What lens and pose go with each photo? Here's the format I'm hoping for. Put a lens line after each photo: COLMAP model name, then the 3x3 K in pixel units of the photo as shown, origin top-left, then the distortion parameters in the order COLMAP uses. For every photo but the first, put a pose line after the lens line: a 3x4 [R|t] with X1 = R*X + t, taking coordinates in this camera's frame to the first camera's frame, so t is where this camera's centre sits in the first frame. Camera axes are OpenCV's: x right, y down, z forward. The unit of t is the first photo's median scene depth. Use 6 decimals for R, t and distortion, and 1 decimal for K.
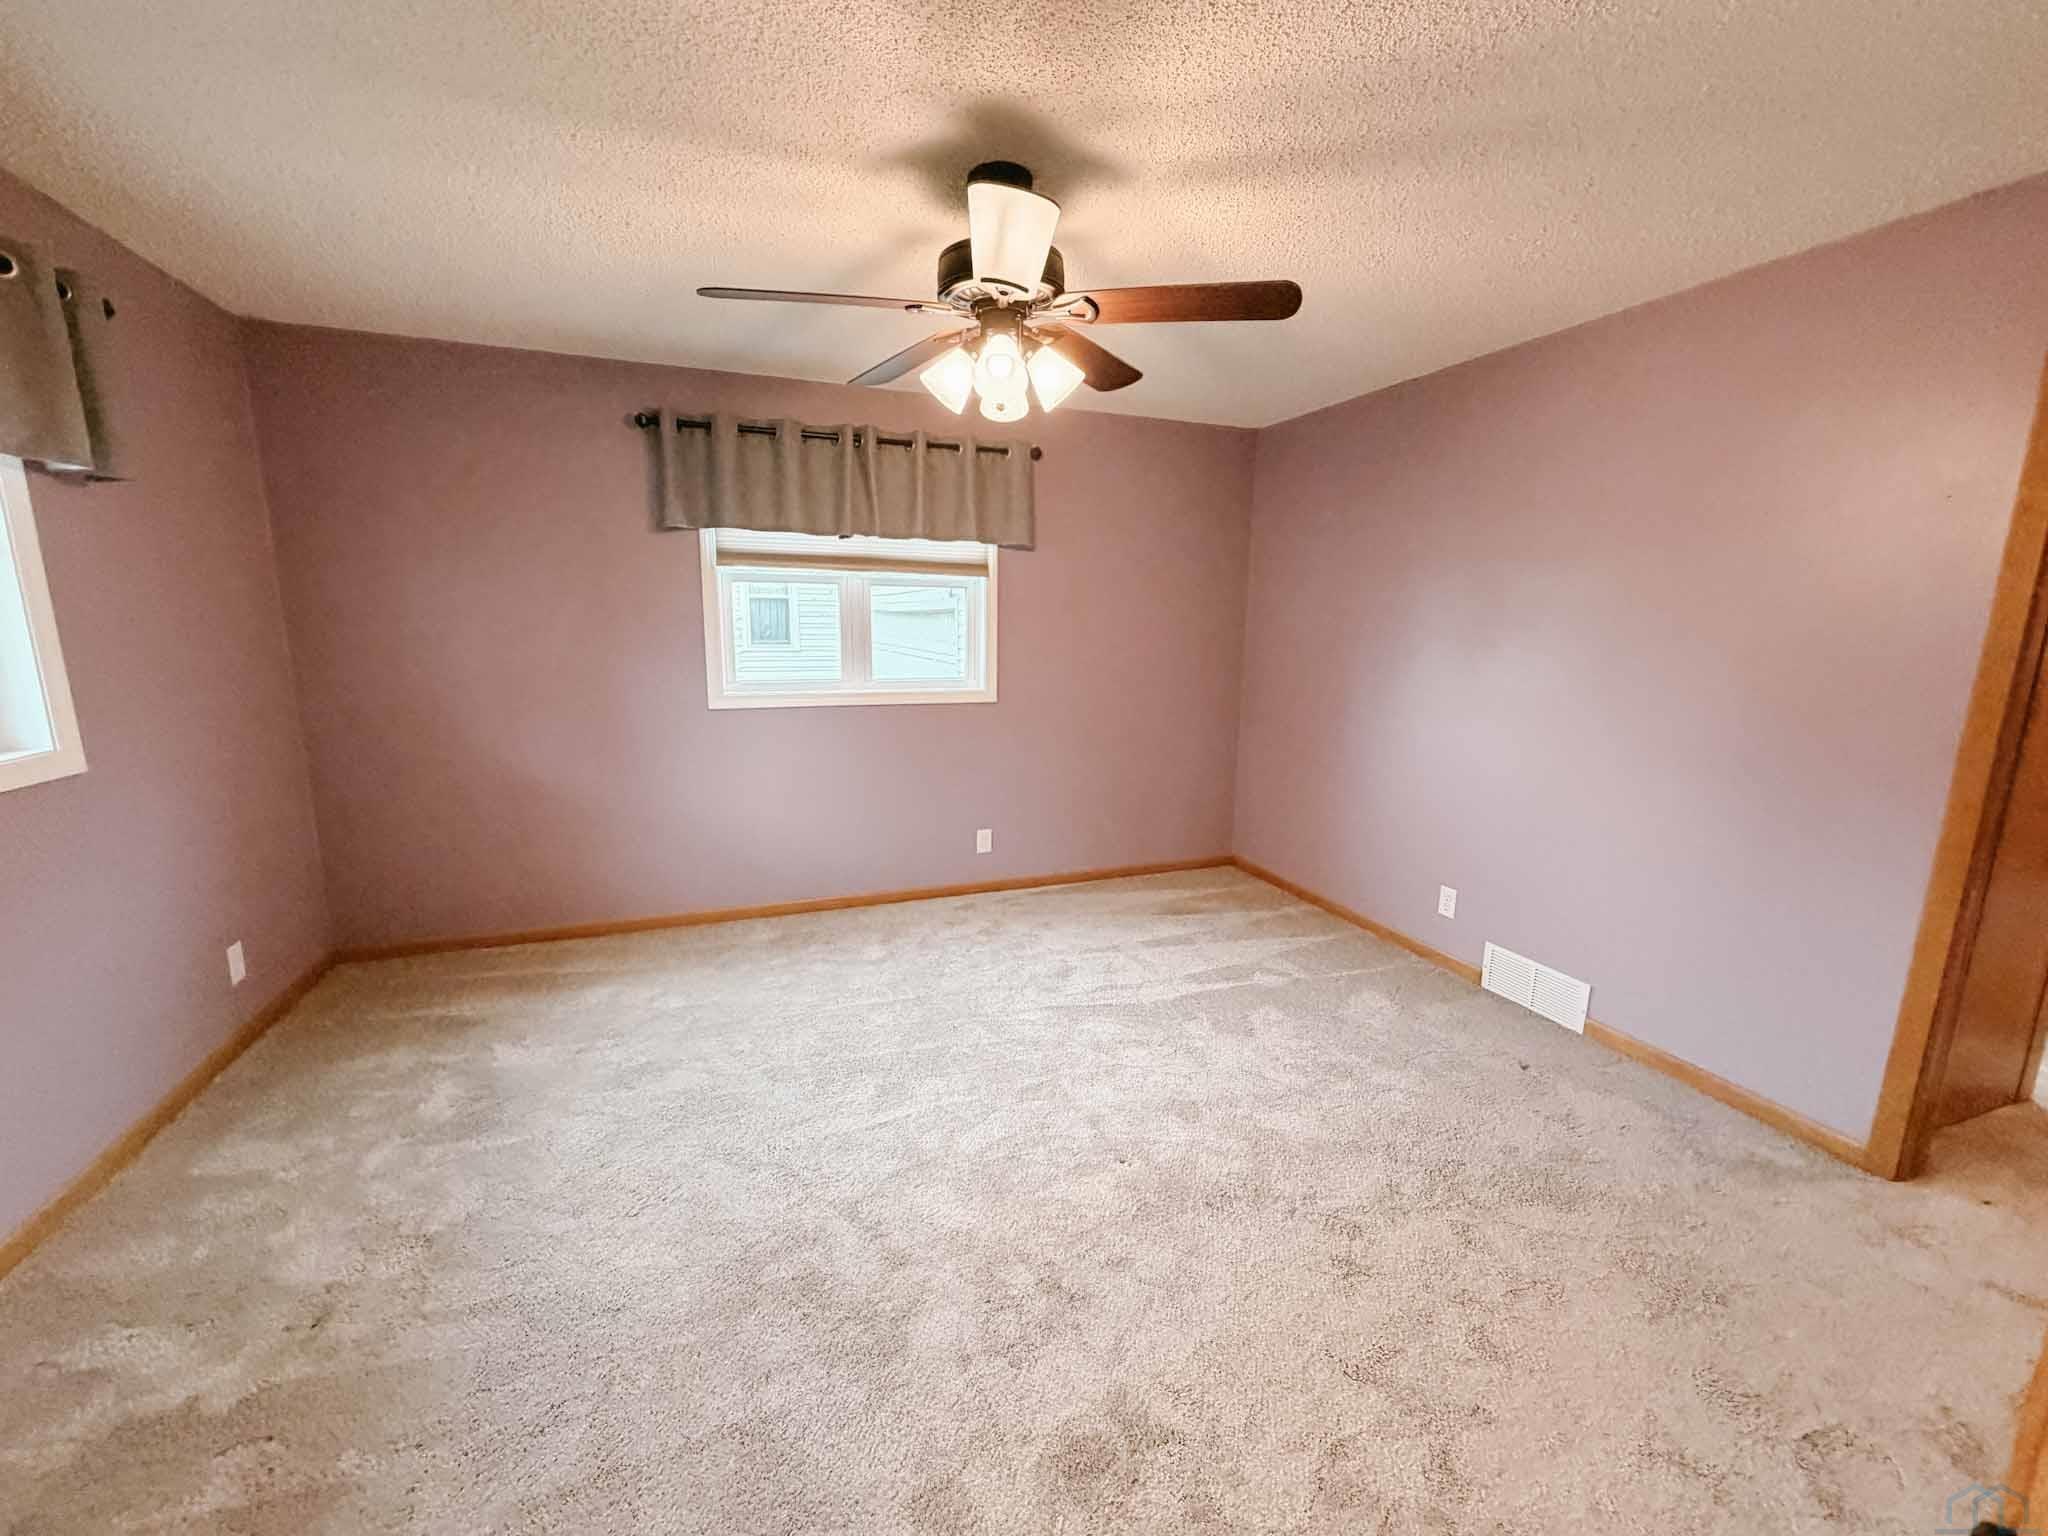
lens RADIAL K [[825.1, 0, 1028.6], [0, 825.1, 760.2], [0, 0, 1]] dist [0.002096, 0.000396]
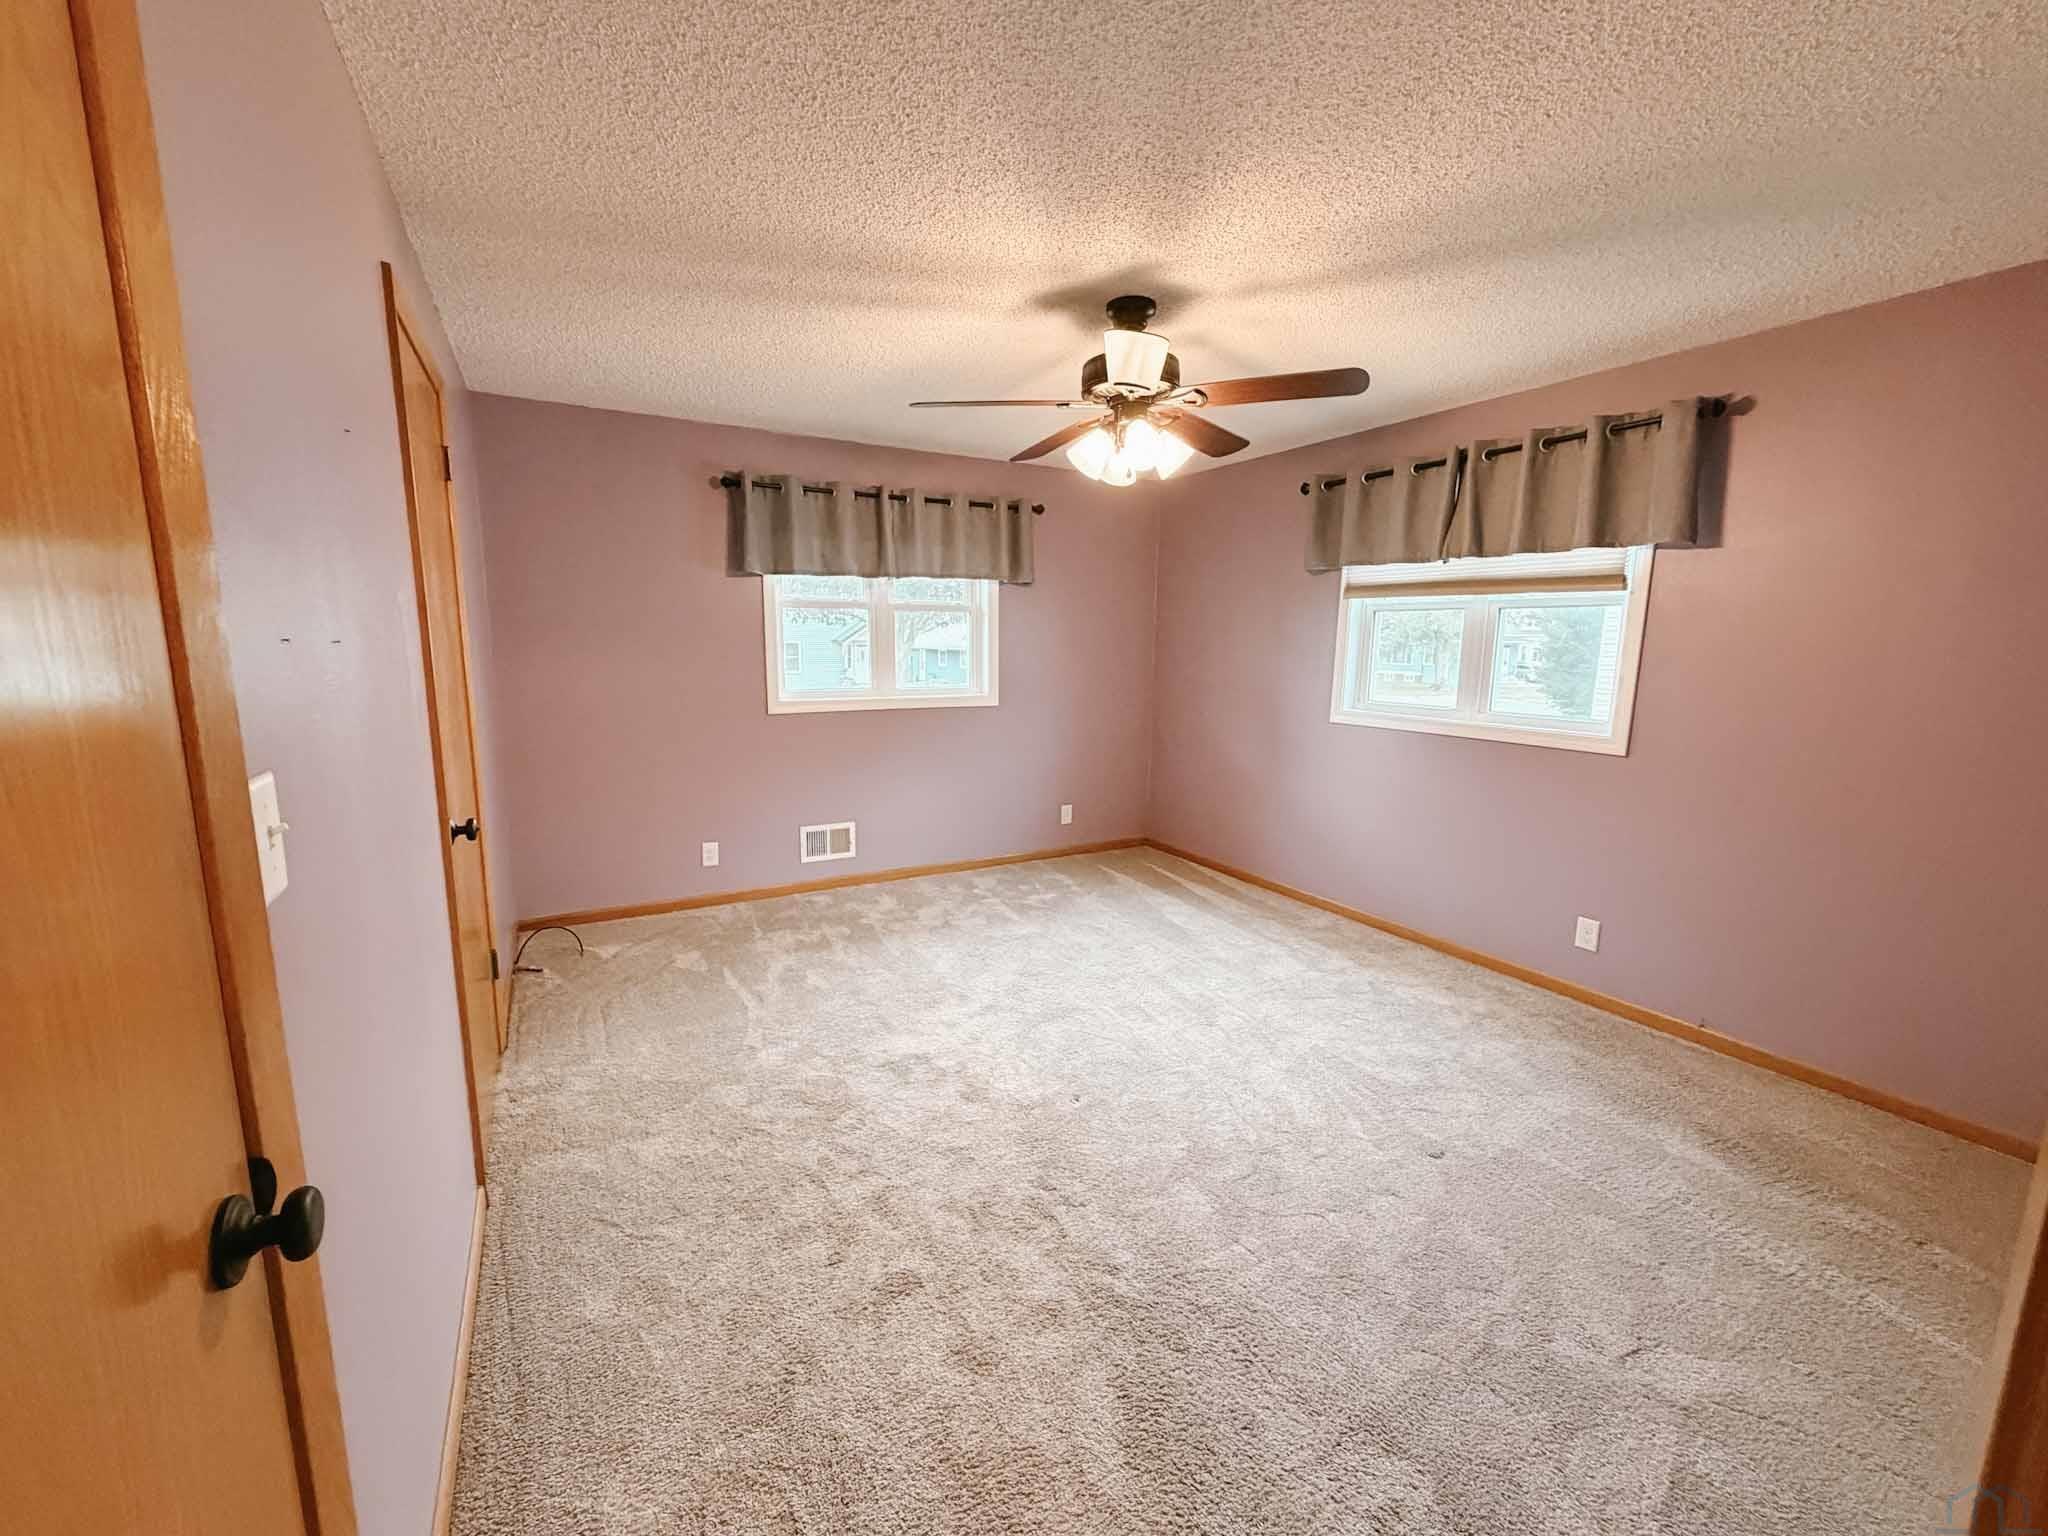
lens RADIAL K [[832.0, 0, 1024.0], [0, 832.0, 768.0], [0, 0, 1]] dist [0.000220, 0.000009]
pose [[0.156867, 0.139224, -0.977757, 1.032054], [-0.188166, 0.976092, 0.108798, -0.065566], [0.969529, 0.166914, 0.179314, 0.567067]]
